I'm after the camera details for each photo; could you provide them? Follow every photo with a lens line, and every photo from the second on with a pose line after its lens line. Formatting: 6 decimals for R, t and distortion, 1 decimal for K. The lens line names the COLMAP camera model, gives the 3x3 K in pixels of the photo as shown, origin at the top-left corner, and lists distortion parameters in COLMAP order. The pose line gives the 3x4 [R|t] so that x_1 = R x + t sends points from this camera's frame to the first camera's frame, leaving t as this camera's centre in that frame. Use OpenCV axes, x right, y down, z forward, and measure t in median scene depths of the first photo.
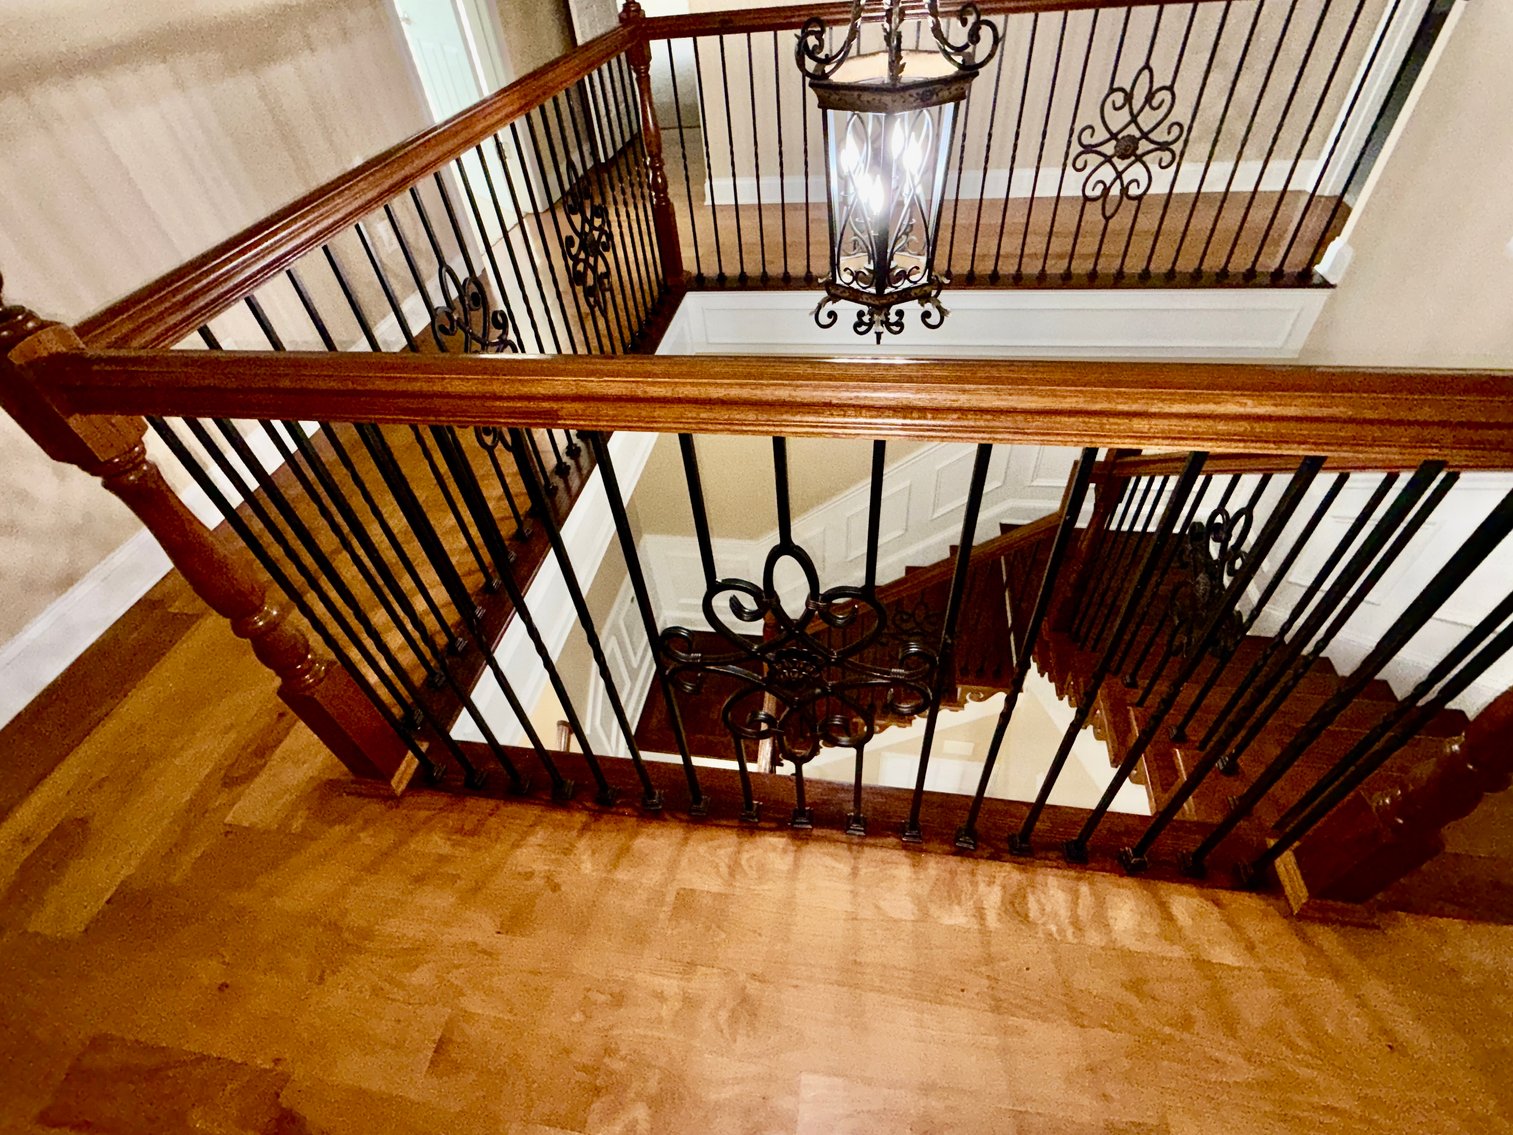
lens RADIAL K [[698.1, 0, 756.5], [0, 698.1, 567.5], [0, 0, 1]] dist [0.000654, 0.000003]
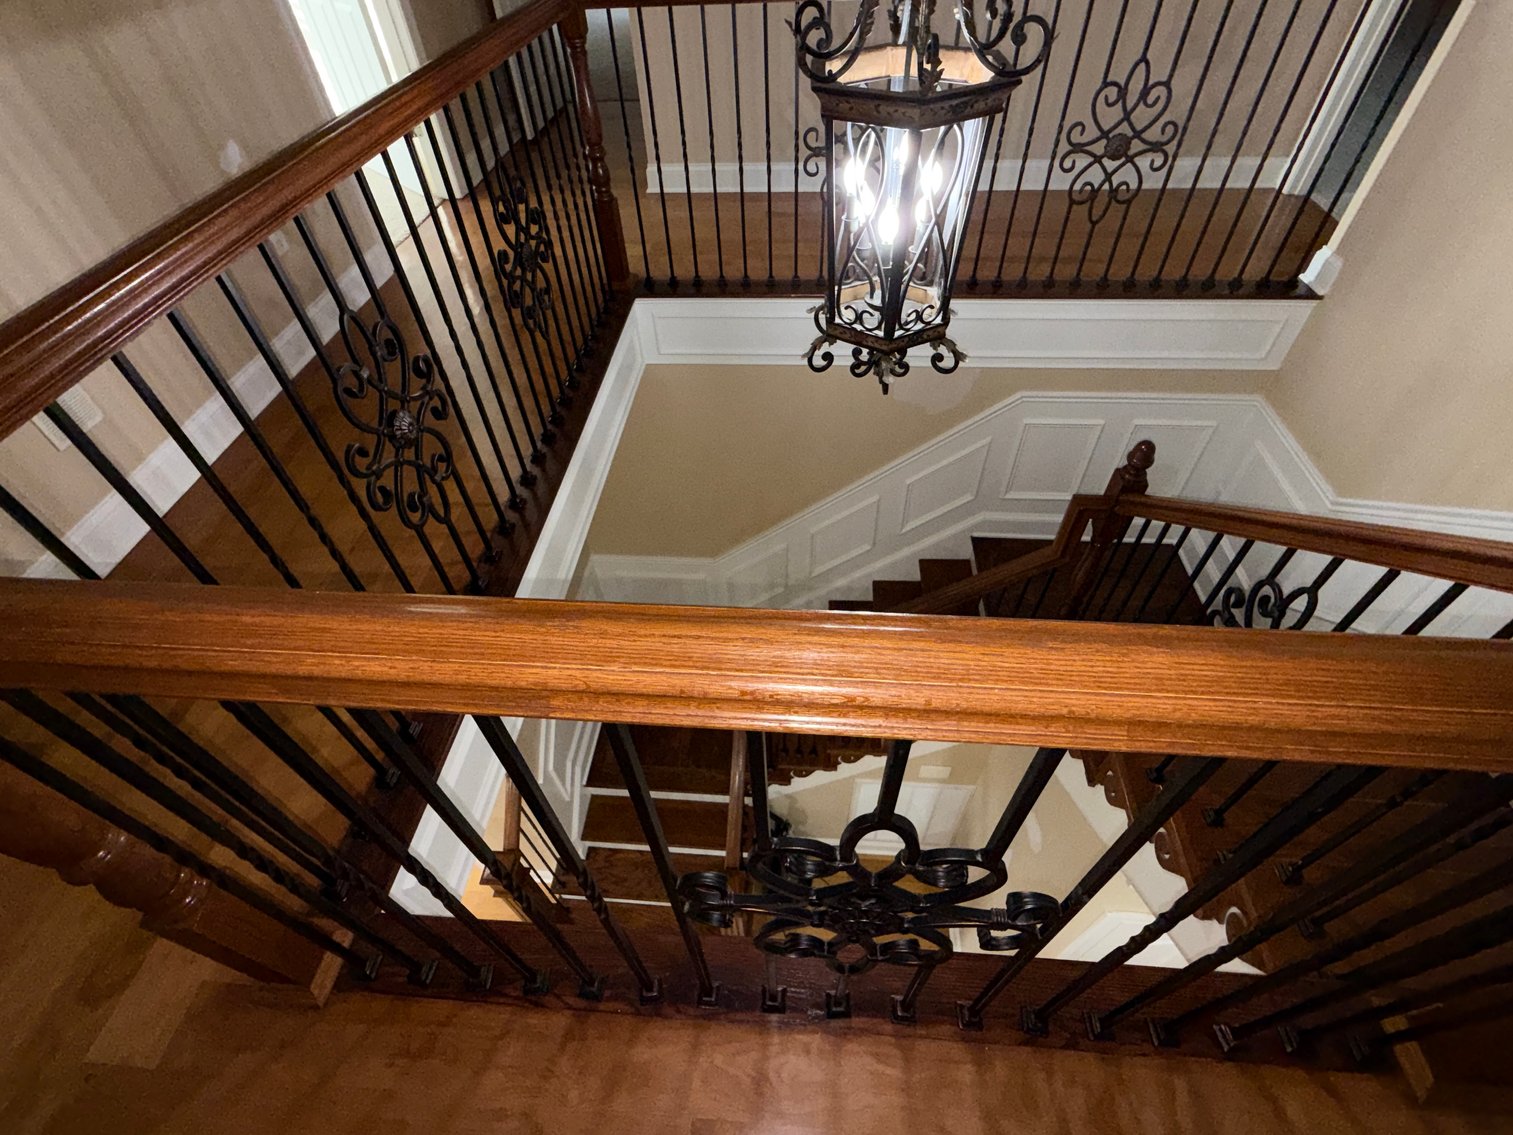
lens RADIAL K [[698.1, 0, 756.5], [0, 698.1, 567.5], [0, 0, 1]] dist [0.000654, 0.000003]
pose [[0.995613, -0.034982, 0.086784, -0.047963], [0.031773, 0.998769, 0.038085, -0.111055], [-0.088009, -0.035160, 0.995499, 0.120159]]
